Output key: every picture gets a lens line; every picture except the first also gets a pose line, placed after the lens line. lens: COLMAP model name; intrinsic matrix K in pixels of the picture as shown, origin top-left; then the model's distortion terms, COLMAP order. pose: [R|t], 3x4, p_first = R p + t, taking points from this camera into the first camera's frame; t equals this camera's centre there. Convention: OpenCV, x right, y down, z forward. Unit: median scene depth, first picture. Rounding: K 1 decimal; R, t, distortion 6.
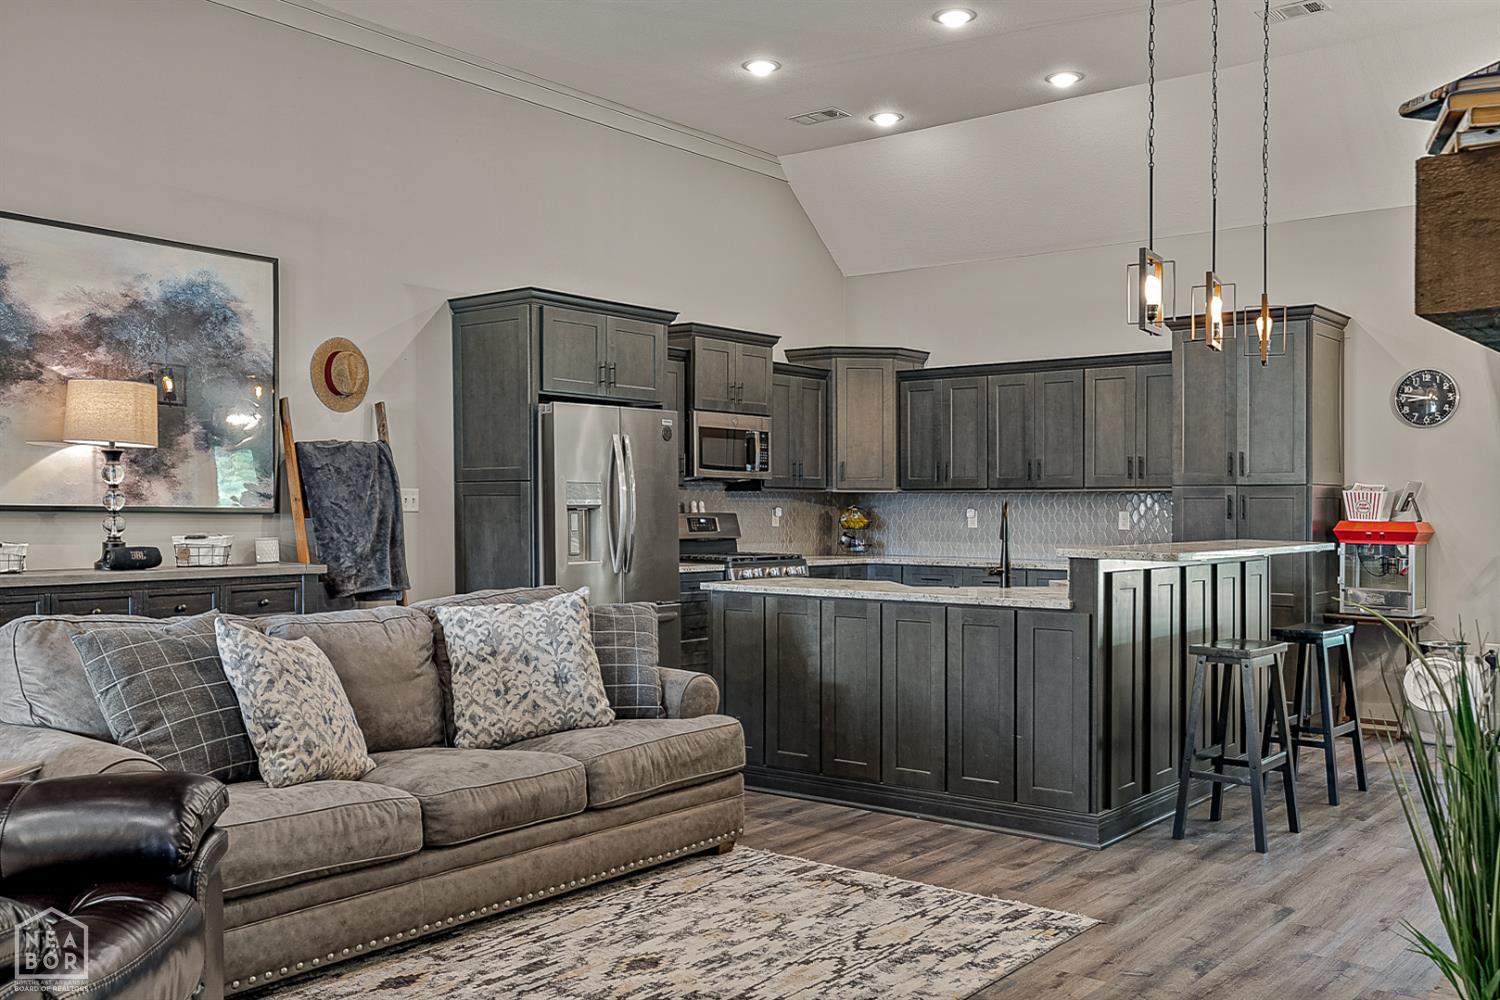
lens RADIAL K [[1357.5, 0, 770.5], [0, 1357.5, 547.5], [0, 0, 1]] dist [-0.002229, 0.011464]
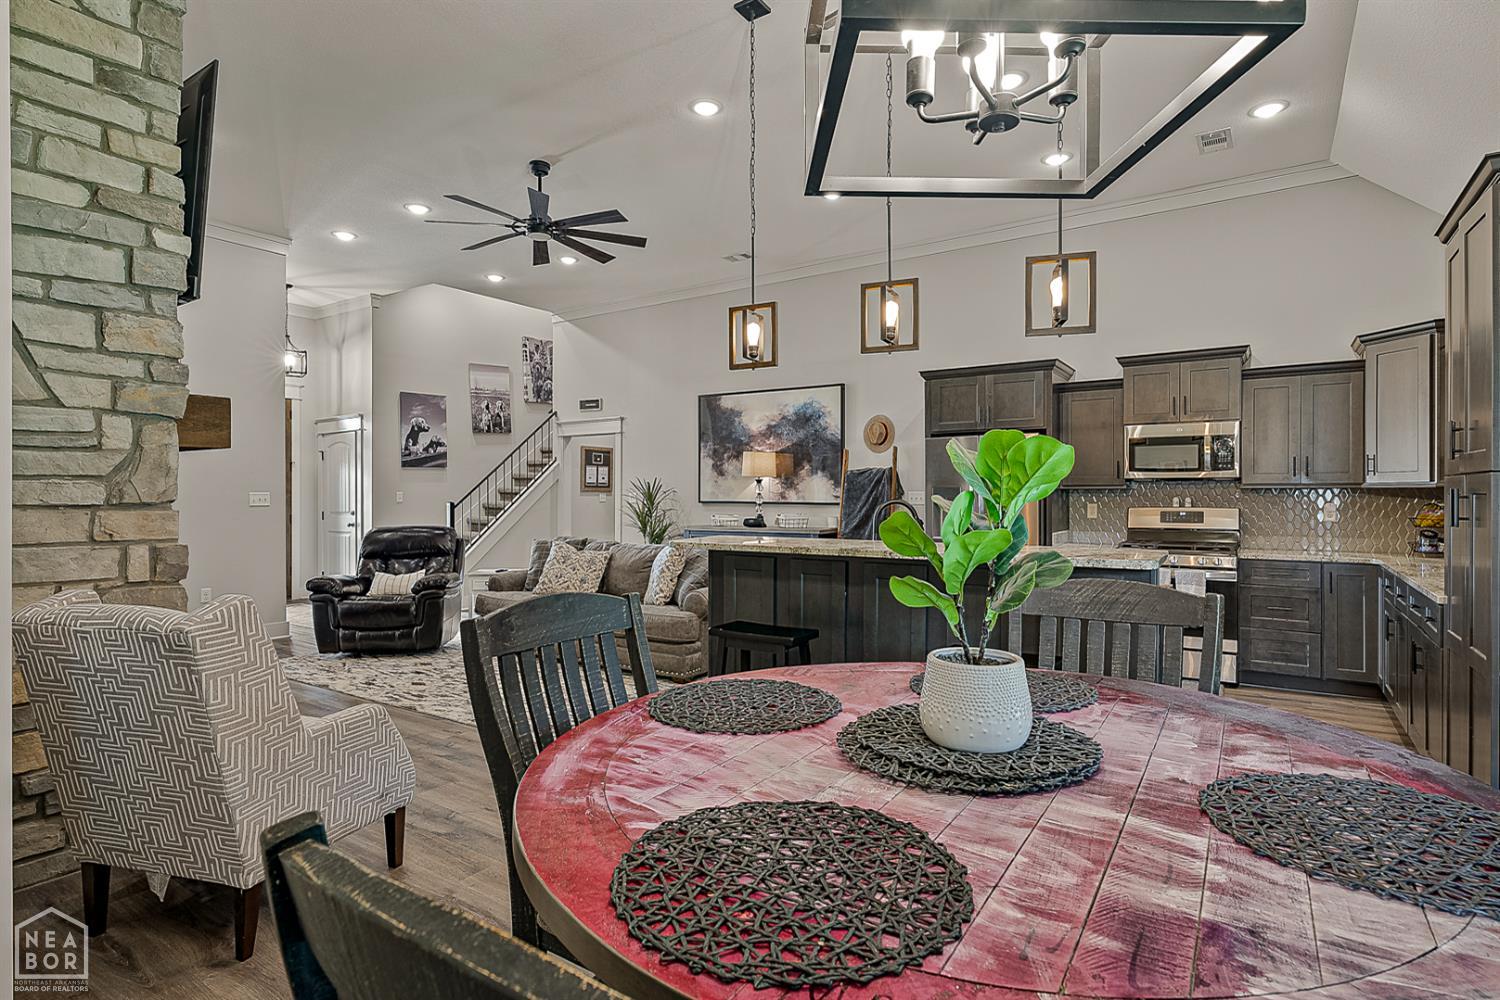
lens RADIAL K [[780.1, 0, 750.1], [0, 780.1, 491.5], [0, 0, 1]] dist [-0.010363, -0.000378]
pose [[0.071412, -0.010126, -0.997395, 0.743580], [-0.027594, 0.999546, -0.012124, -0.025047], [0.997065, 0.028388, 0.071100, 0.701804]]
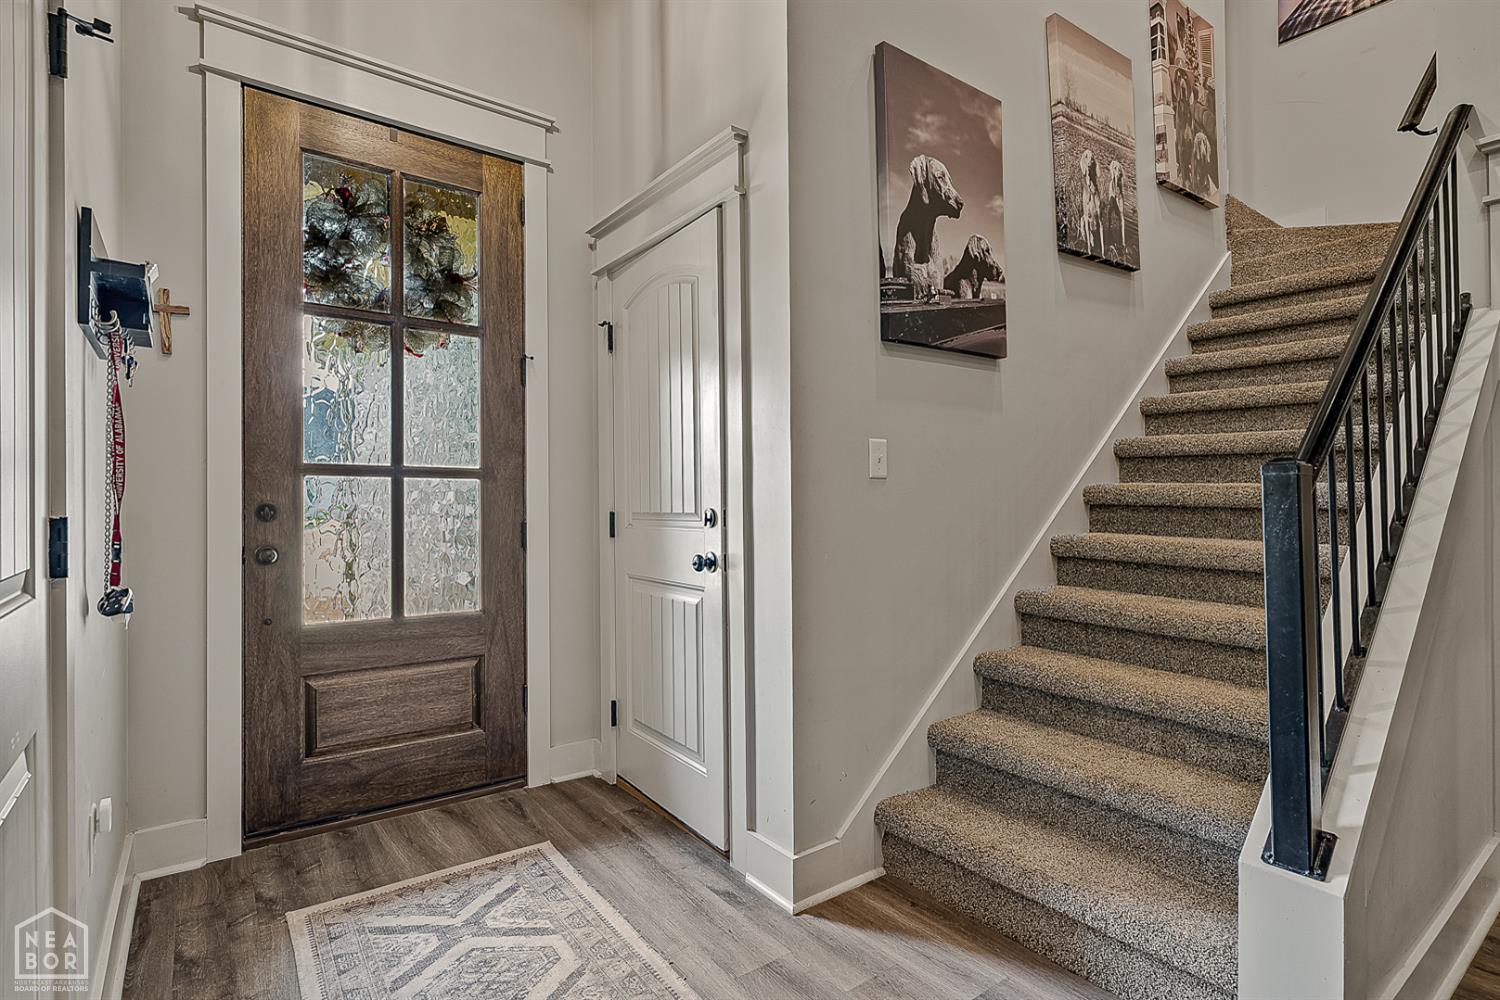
lens RADIAL K [[741.2, 0, 741.4], [0, 741.2, 482.8], [0, 0, 1]] dist [-0.009269, 0.005295]
pose [[-0.253626, -0.028178, -0.966892, -0.303989], [-0.030027, 0.999323, -0.021247, 0.004806], [0.966836, 0.023644, -0.254300, 0.223114]]
